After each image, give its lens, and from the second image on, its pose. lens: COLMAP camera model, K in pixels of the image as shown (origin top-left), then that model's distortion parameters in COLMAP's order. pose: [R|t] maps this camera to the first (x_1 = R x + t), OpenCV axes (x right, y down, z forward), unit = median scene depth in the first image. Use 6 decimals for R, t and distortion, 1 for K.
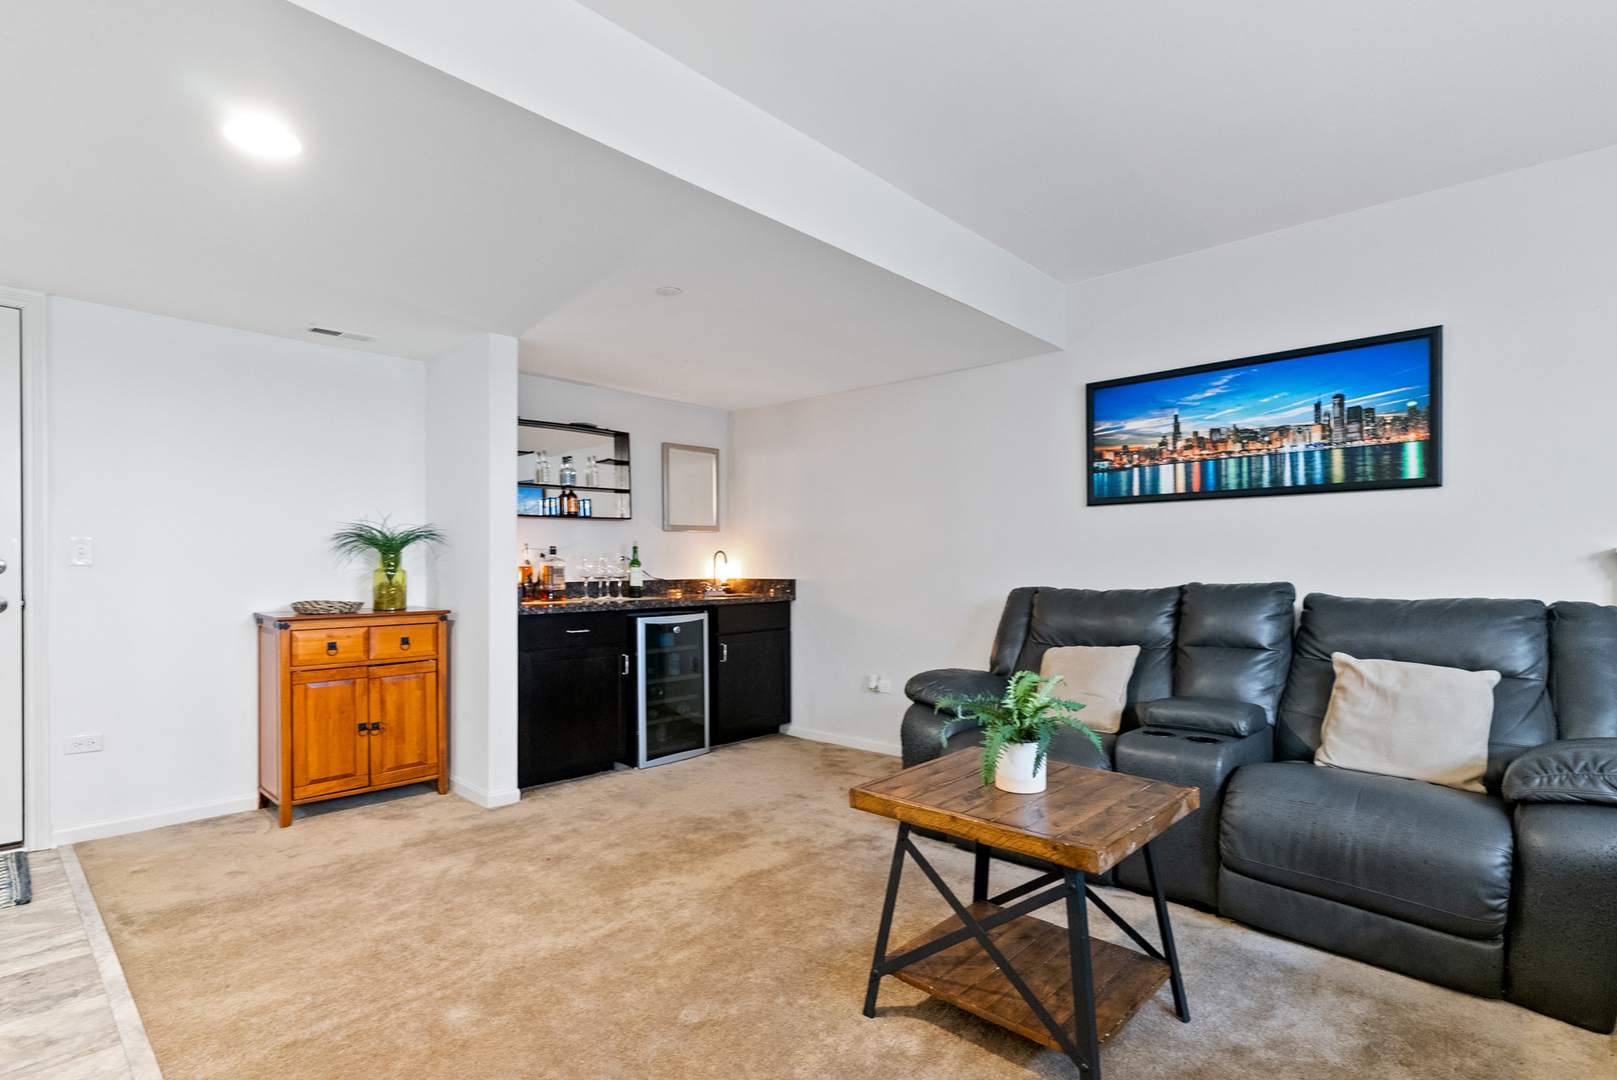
lens RADIAL K [[786.6, 0, 819.5], [0, 786.6, 569.1], [0, 0, 1]] dist [0.000089, -0.000063]
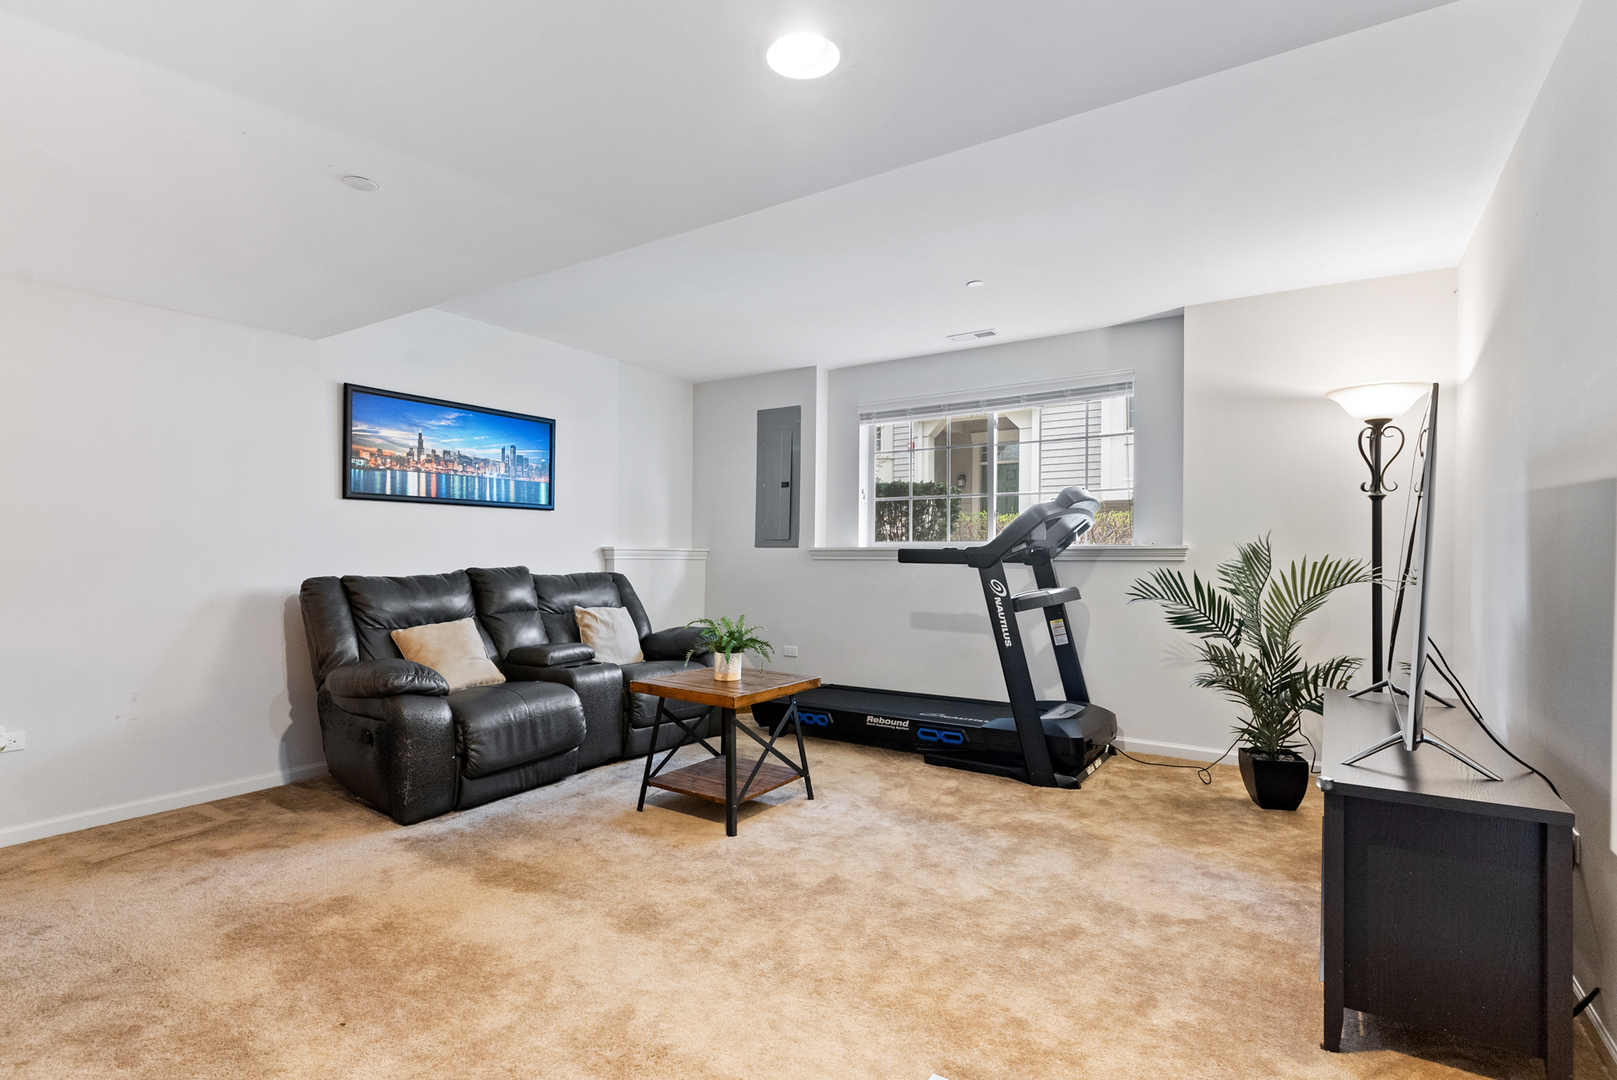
lens RADIAL K [[786.6, 0, 809.1], [0, 786.6, 544.9], [0, 0, 1]] dist [0.000089, -0.000063]
pose [[-0.165063, 0.013553, 0.986190, -0.872769], [0.003358, 0.999908, -0.013180, -0.002609], [-0.986277, 0.001136, -0.165093, 0.611768]]
